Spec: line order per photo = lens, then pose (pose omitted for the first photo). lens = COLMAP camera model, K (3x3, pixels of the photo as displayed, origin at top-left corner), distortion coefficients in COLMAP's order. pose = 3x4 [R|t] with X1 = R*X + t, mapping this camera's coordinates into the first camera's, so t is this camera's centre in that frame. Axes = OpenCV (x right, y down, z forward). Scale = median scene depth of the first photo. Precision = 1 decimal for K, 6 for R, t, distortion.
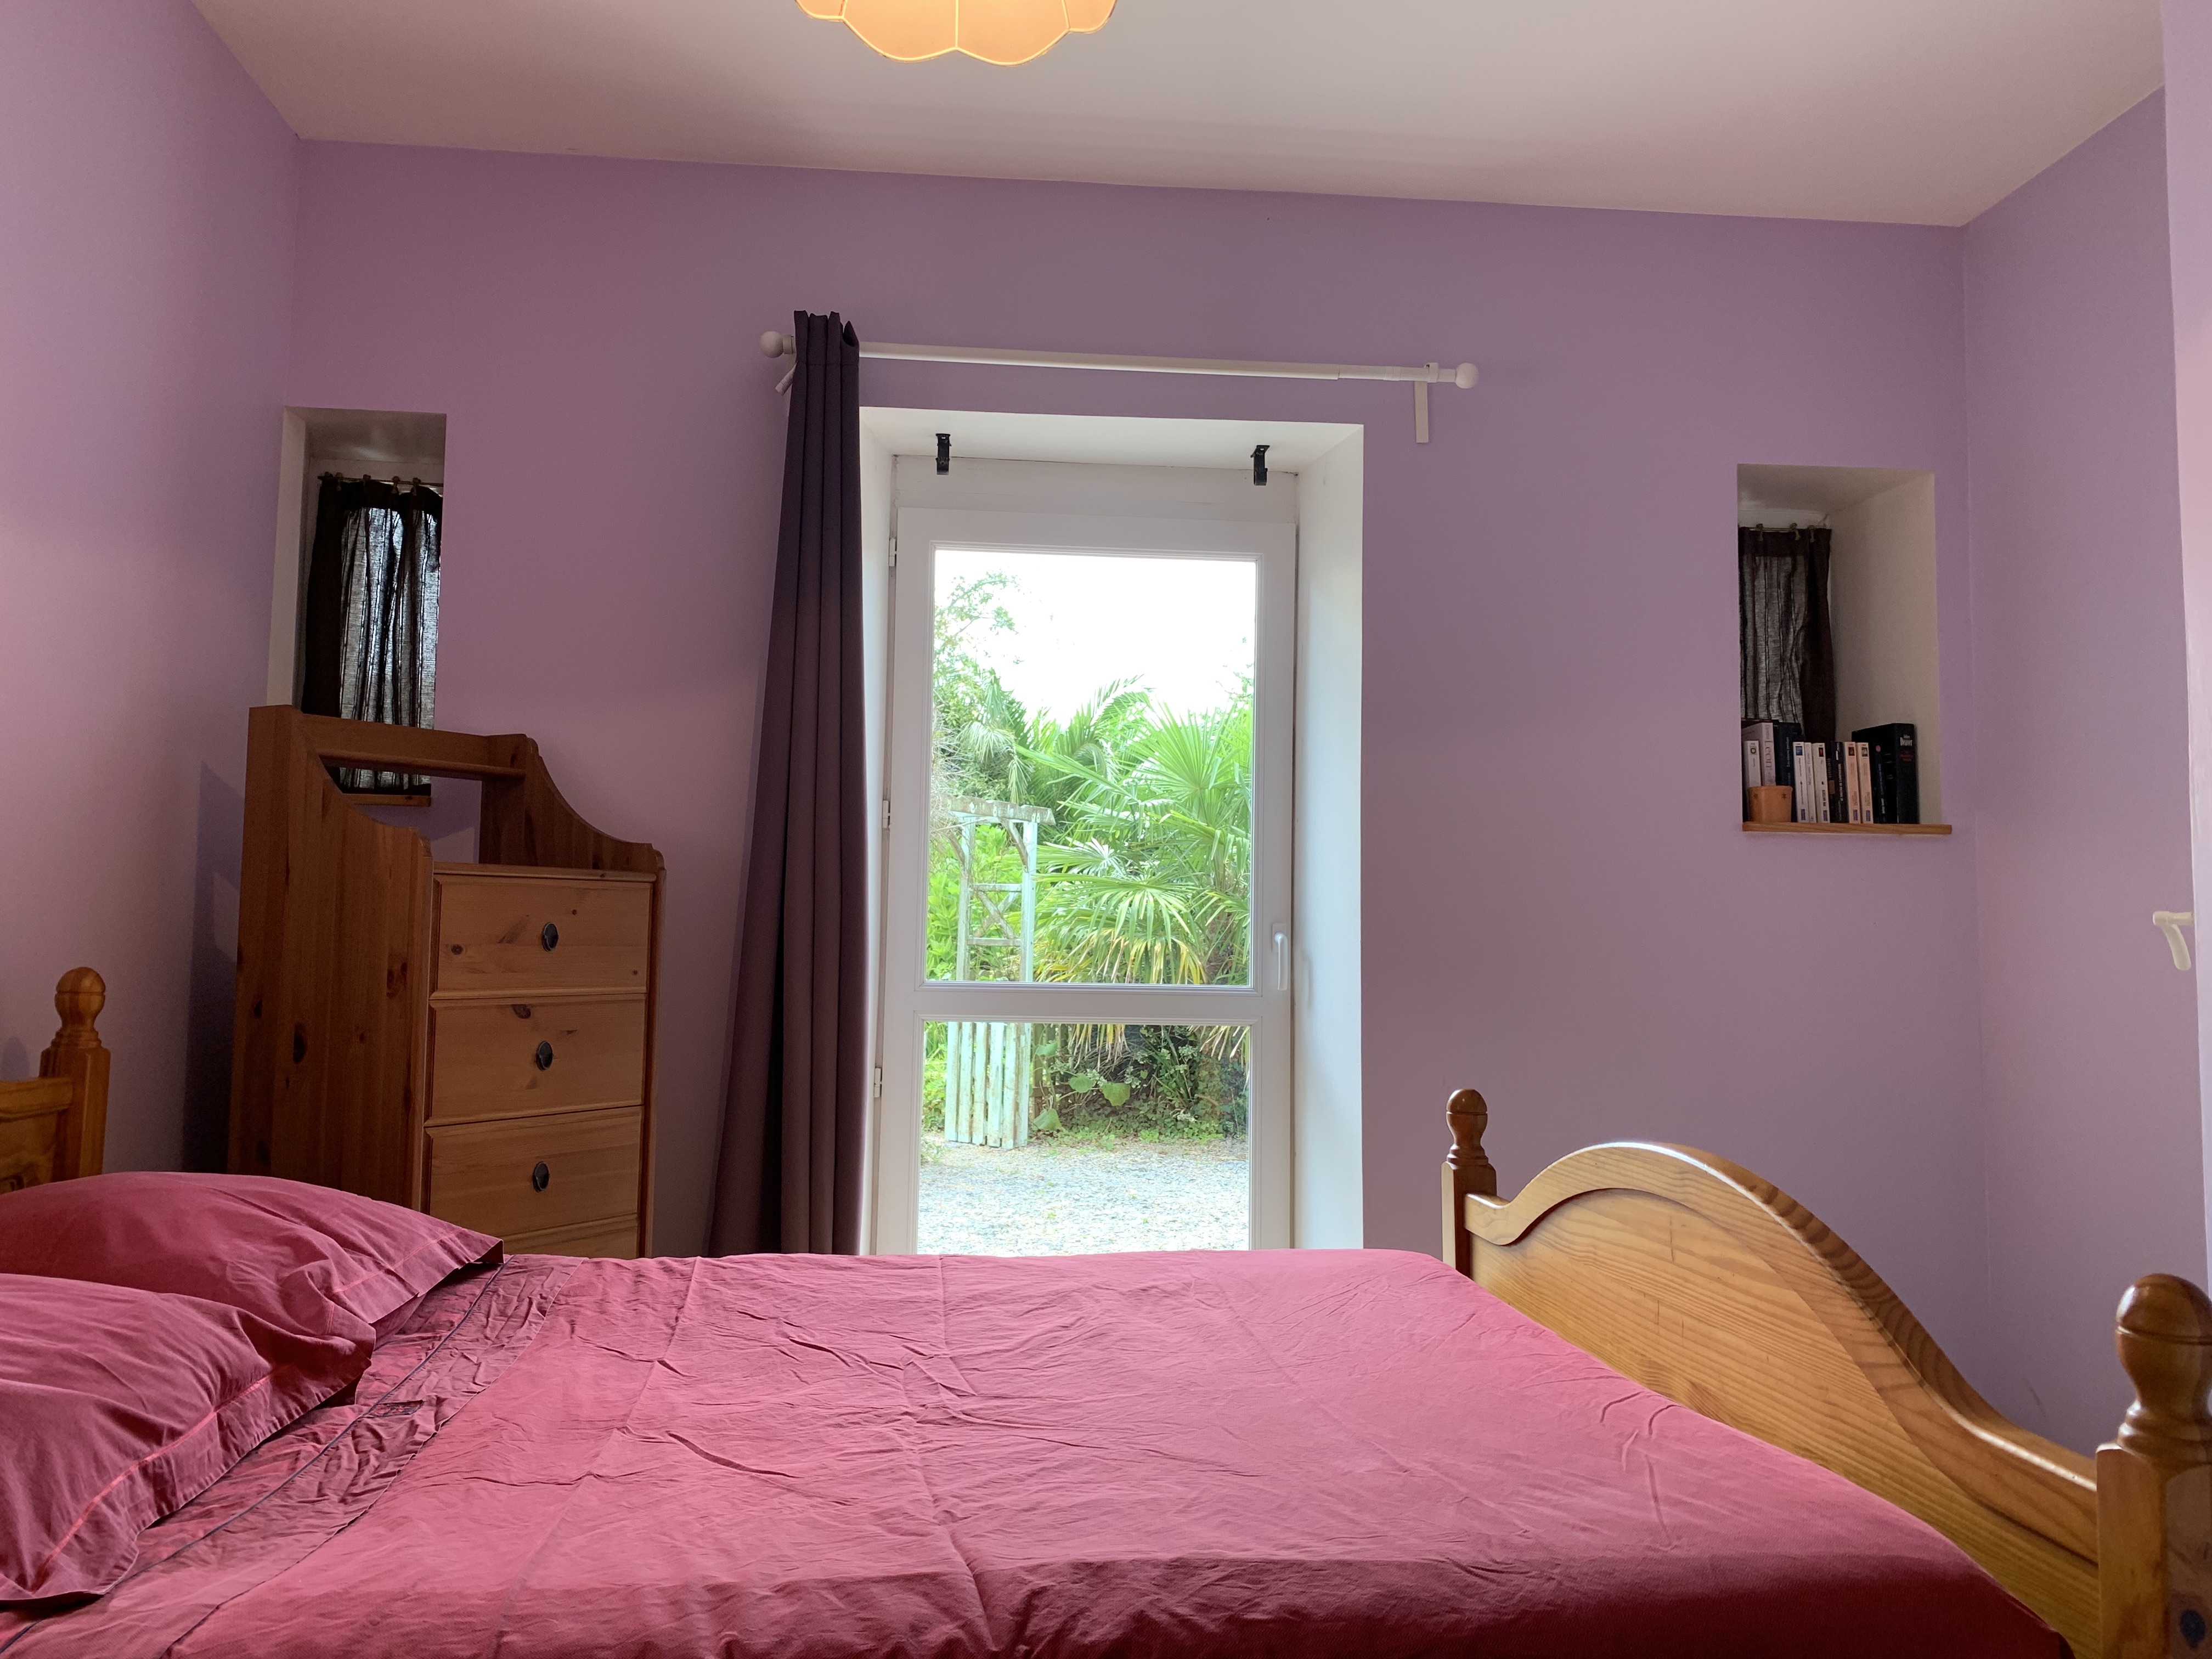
lens RADIAL K [[1689.0, 0, 1106.0], [0, 1689.0, 829.5], [0, 0, 1]] dist [-0.001517, 0.069250]
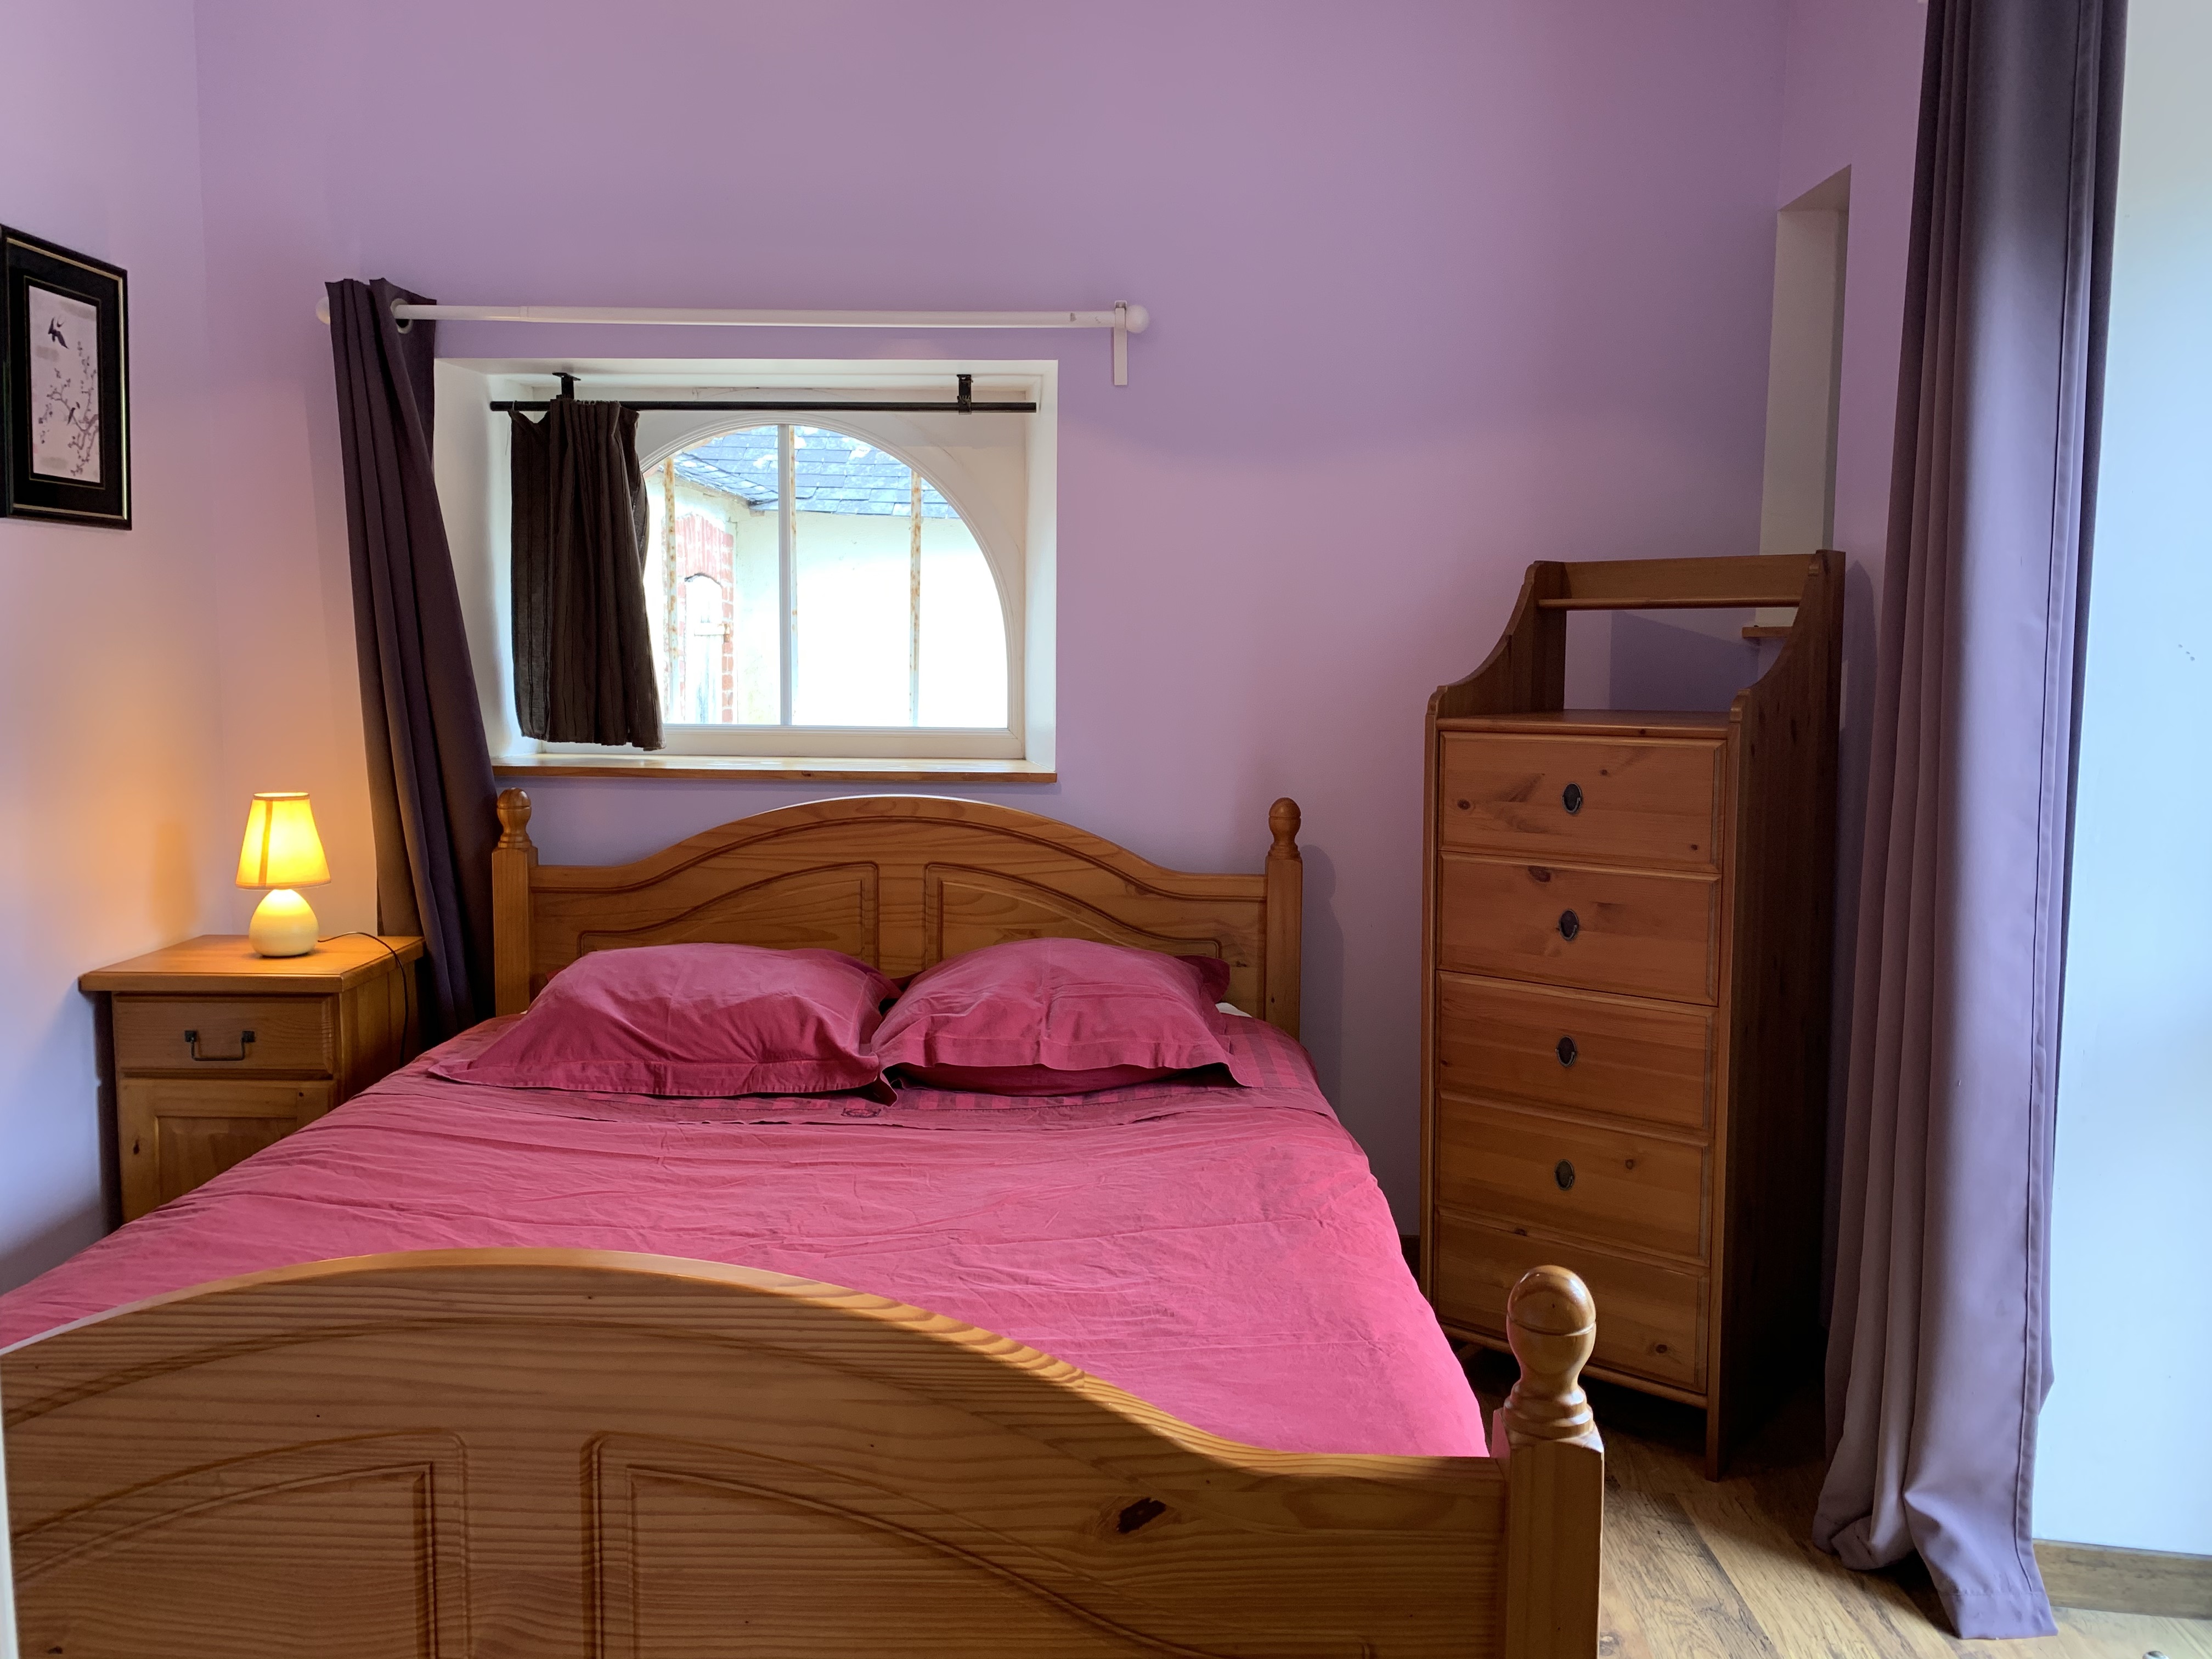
lens RADIAL K [[1712.0, 0, 1067.1], [0, 1712.0, 810.8], [0, 0, 1]] dist [0.231285, -0.604033]
pose [[-0.117129, 0.082327, -0.989699, 0.666886], [0.060125, 0.995318, 0.075678, -0.018722], [0.991295, -0.050642, -0.121530, 0.875472]]
